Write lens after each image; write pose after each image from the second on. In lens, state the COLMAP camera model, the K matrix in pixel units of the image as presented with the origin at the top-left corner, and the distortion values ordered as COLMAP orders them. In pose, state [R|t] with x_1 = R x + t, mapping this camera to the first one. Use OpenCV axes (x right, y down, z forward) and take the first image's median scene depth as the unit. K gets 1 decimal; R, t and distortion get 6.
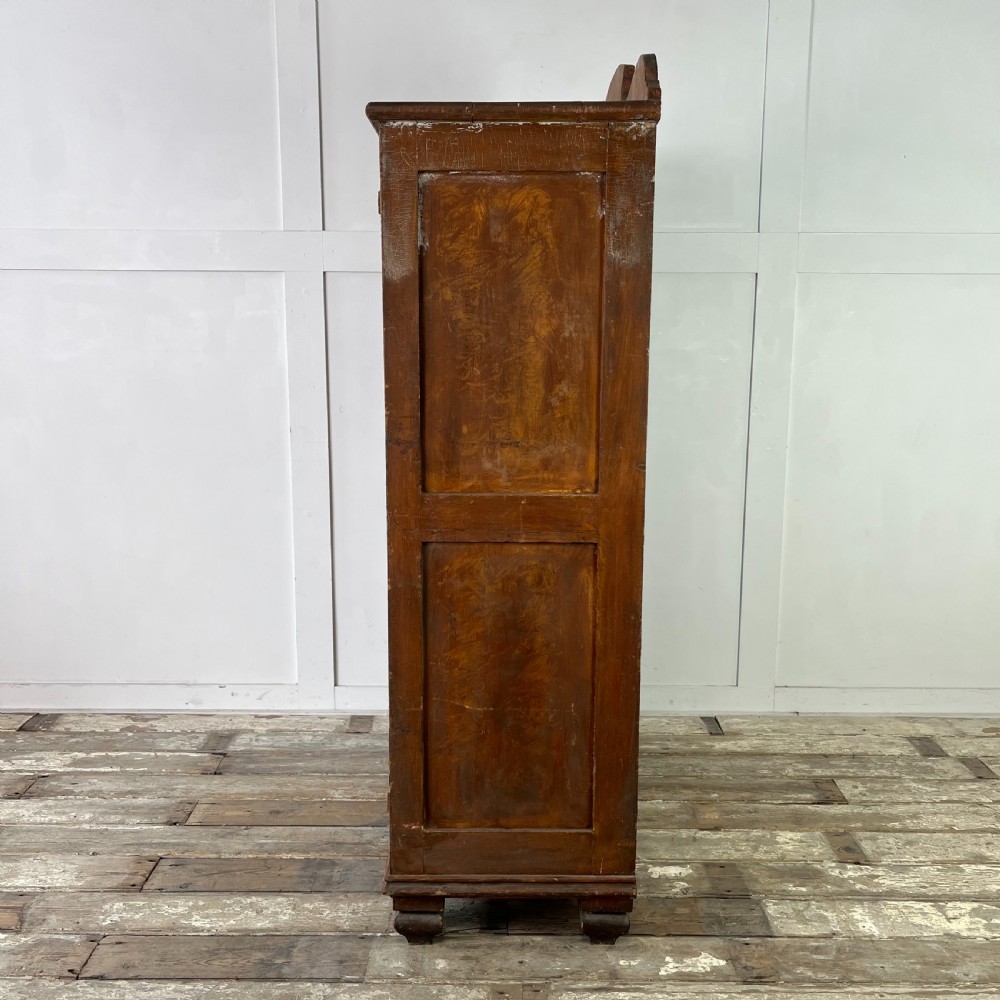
lens RADIAL K [[1055.4, 0, 512.5], [0, 1055.4, 505.8], [0, 0, 1]] dist [0.065105, -0.092927]
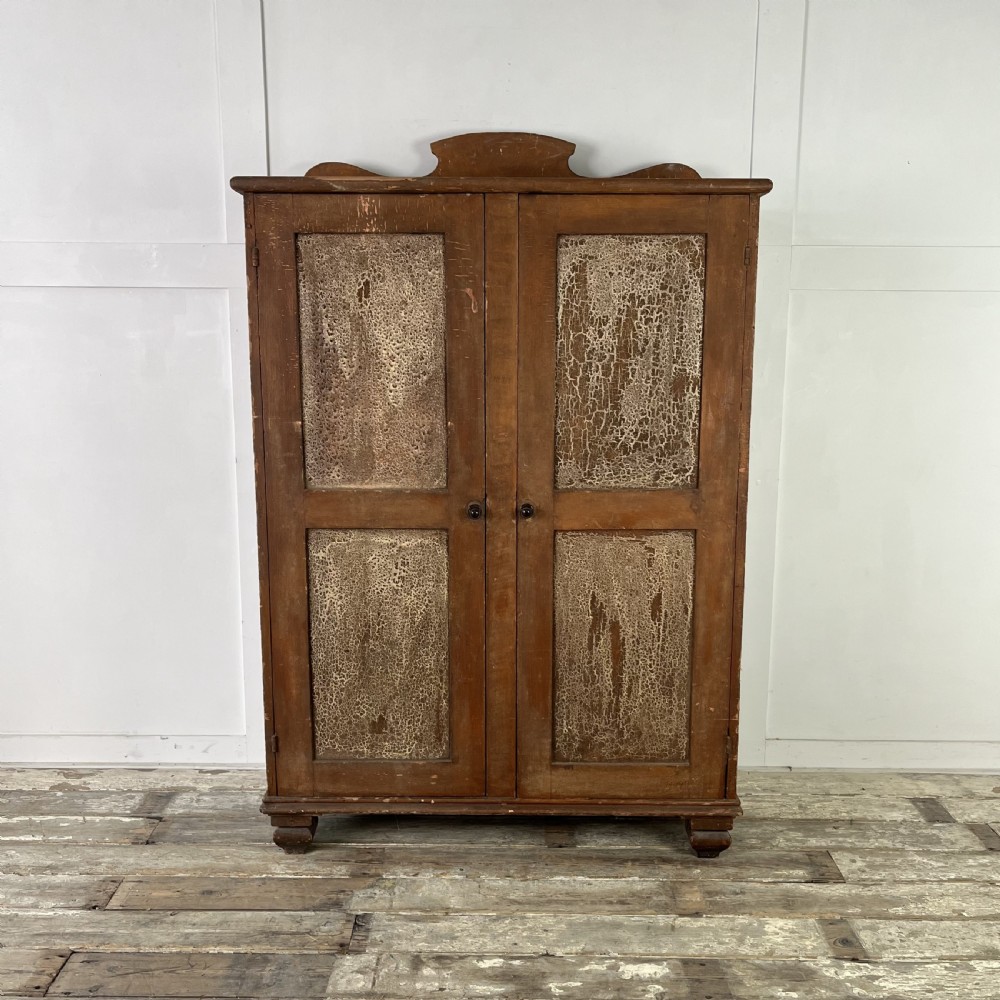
lens RADIAL K [[1062.0, 0, 505.9], [0, 1062.0, 504.8], [0, 0, 1]] dist [0.098310, -0.157767]
pose [[0.999996, 0.000914, -0.002503, 0.031712], [-0.000920, 0.999996, -0.002482, -0.038639], [0.002501, 0.002484, 0.999994, 0.092121]]
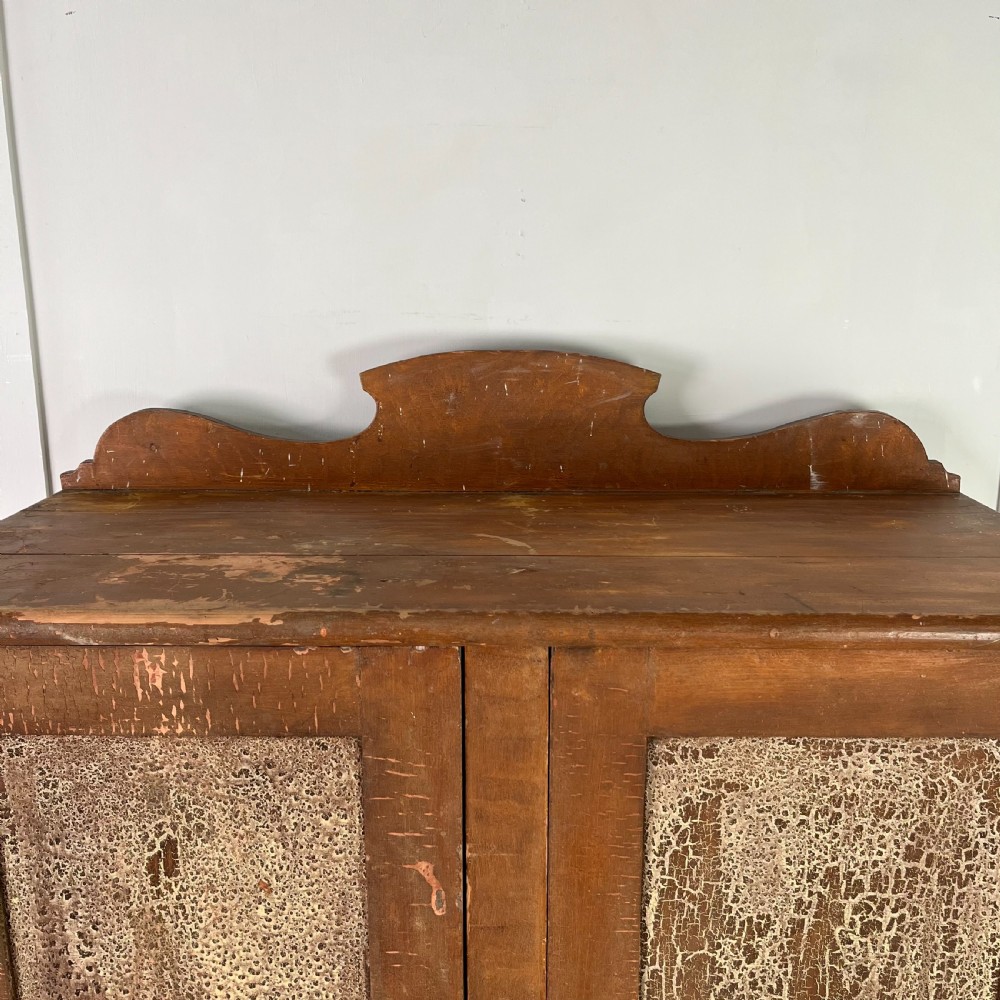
lens RADIAL K [[1075.2, 0, 511.3], [0, 1075.2, 509.4], [0, 0, 1]] dist [0.063790, -0.090827]
pose [[0.999987, 0.000315, -0.005170, 0.029181], [-0.000029, 0.998468, 0.055337, -0.360482], [0.005180, -0.055336, 0.998454, 0.633200]]
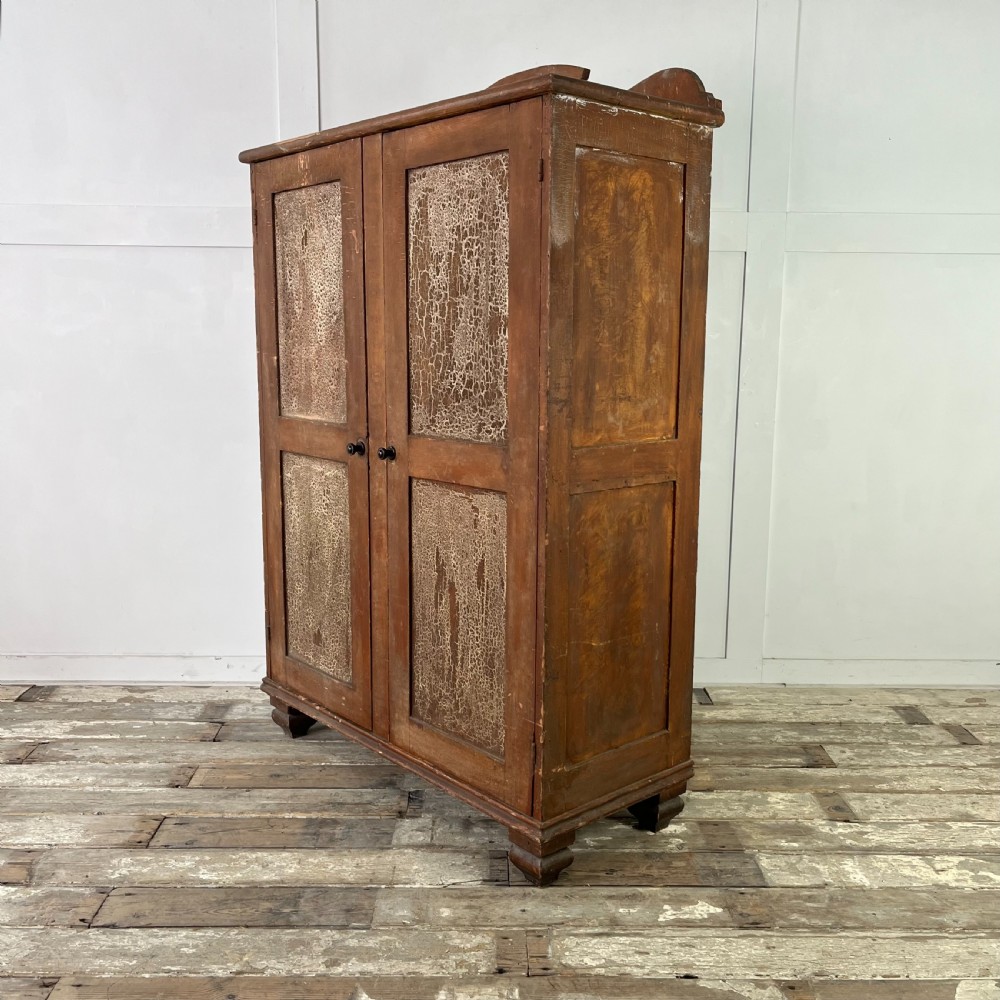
lens RADIAL K [[1011.1, 0, 499.1], [0, 1011.1, 486.5], [0, 0, 1]] dist [0.163095, -0.626240]
pose [[0.666604, 0.118837, -0.735878, 0.763679], [-0.136697, 0.989957, 0.036039, -0.051379], [0.732771, 0.076569, 0.676154, 0.496677]]
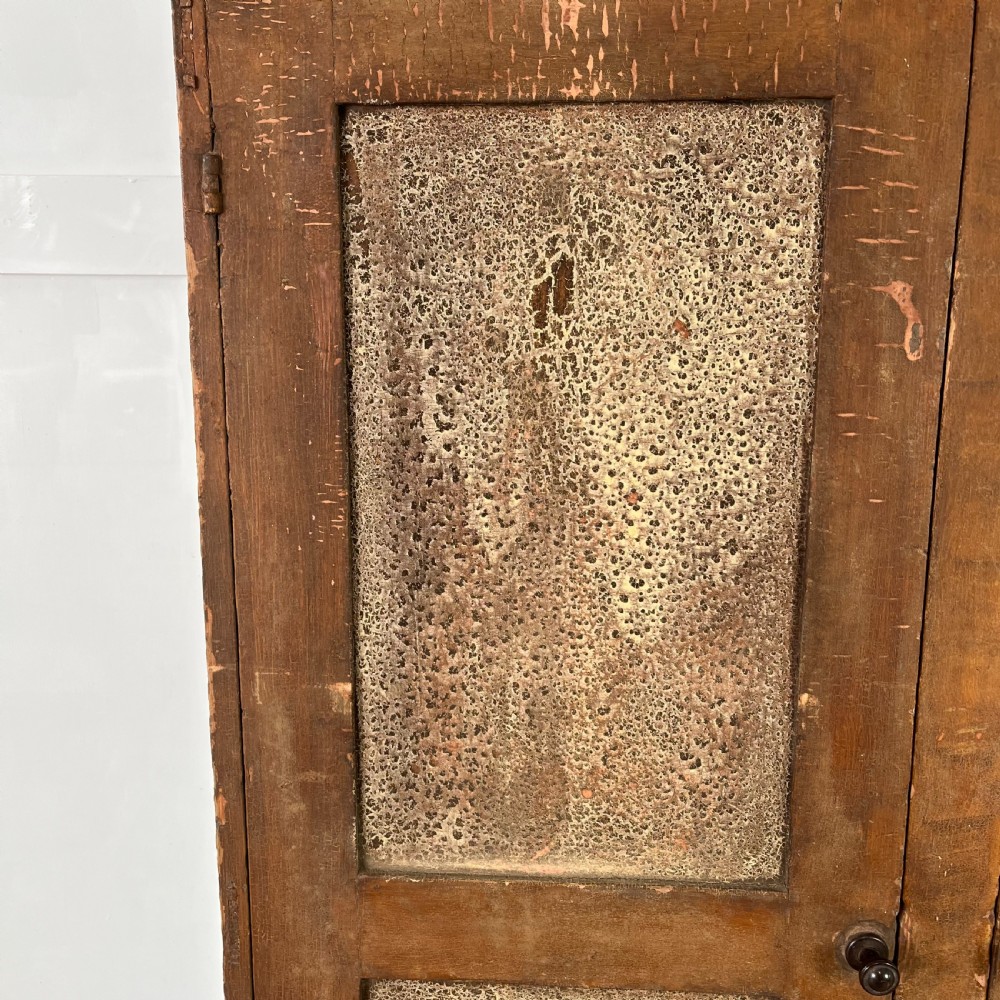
lens RADIAL K [[1075.2, 0, 511.3], [0, 1075.2, 509.4], [0, 0, 1]] dist [0.063790, -0.090827]
pose [[0.999277, 0.010063, -0.036668, -0.090654], [-0.009228, 0.999696, 0.022870, -0.170014], [0.036887, -0.022515, 0.999066, 0.705185]]
